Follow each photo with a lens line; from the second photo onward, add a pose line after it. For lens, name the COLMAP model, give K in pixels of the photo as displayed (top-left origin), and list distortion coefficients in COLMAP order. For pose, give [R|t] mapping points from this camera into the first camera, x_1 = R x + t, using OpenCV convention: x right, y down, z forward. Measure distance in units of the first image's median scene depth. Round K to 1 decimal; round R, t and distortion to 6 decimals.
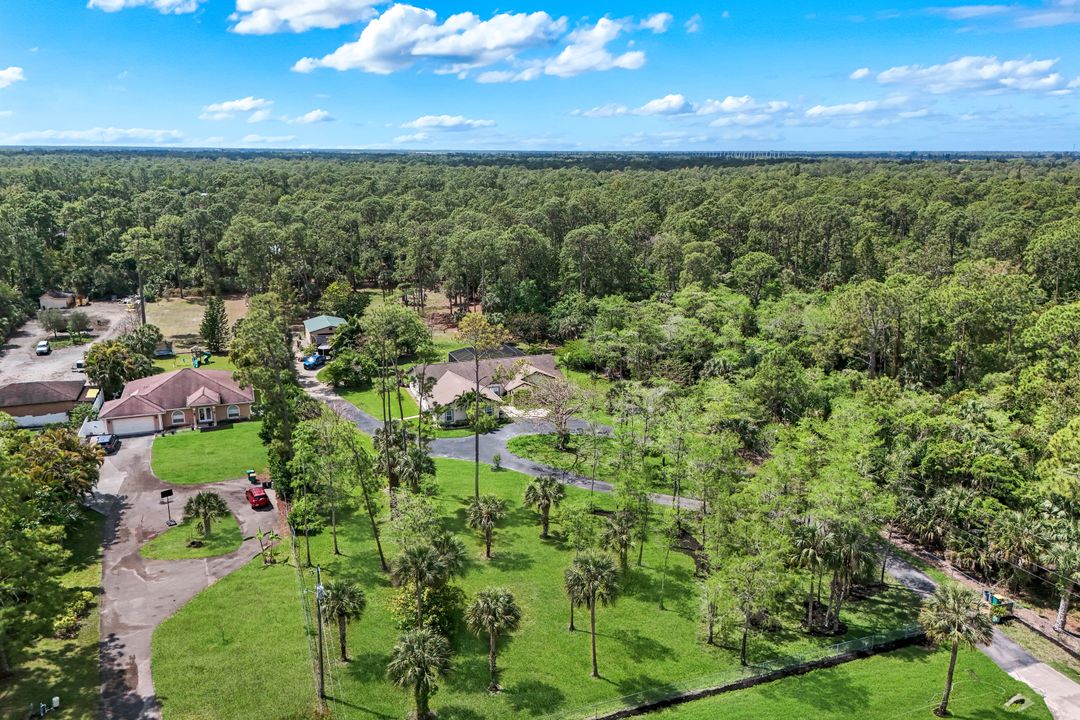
lens RADIAL K [[737.9, 0, 541.9], [0, 737.9, 331.0], [0, 0, 1]] dist [0.011424, -0.000610]
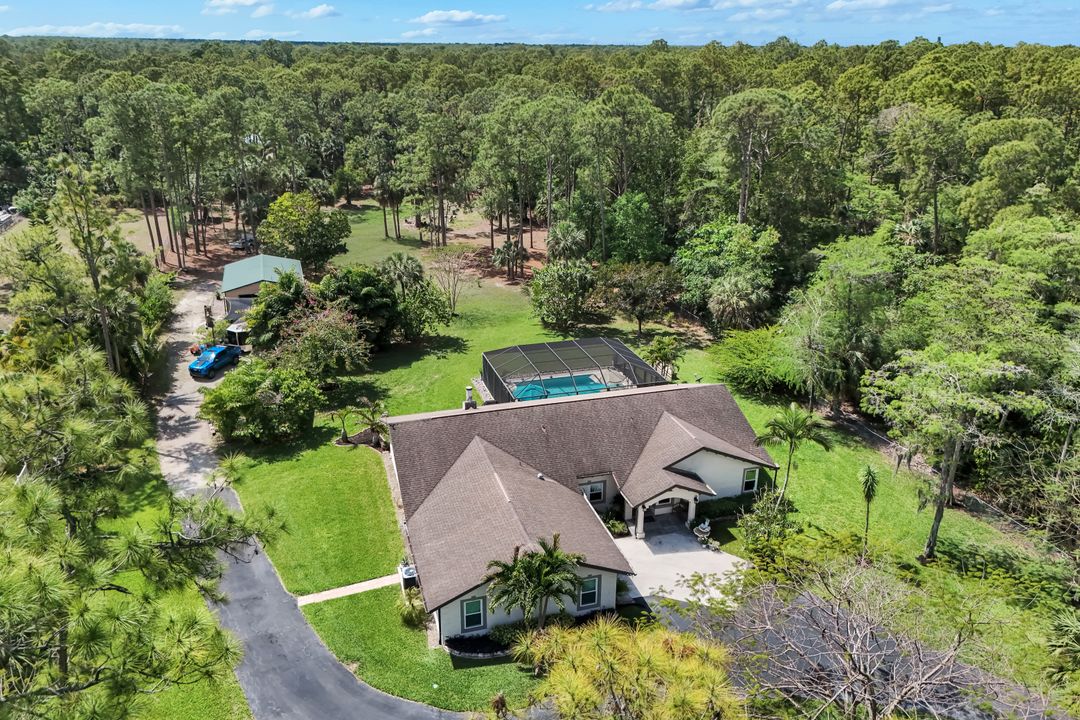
lens RADIAL K [[737.9, 0, 541.9], [0, 737.9, 331.0], [0, 0, 1]] dist [0.011424, -0.000610]
pose [[0.997802, 0.026116, -0.060906, -0.049731], [-0.017891, 0.991106, 0.131870, -0.040633], [0.063809, -0.130490, 0.989394, 0.451004]]
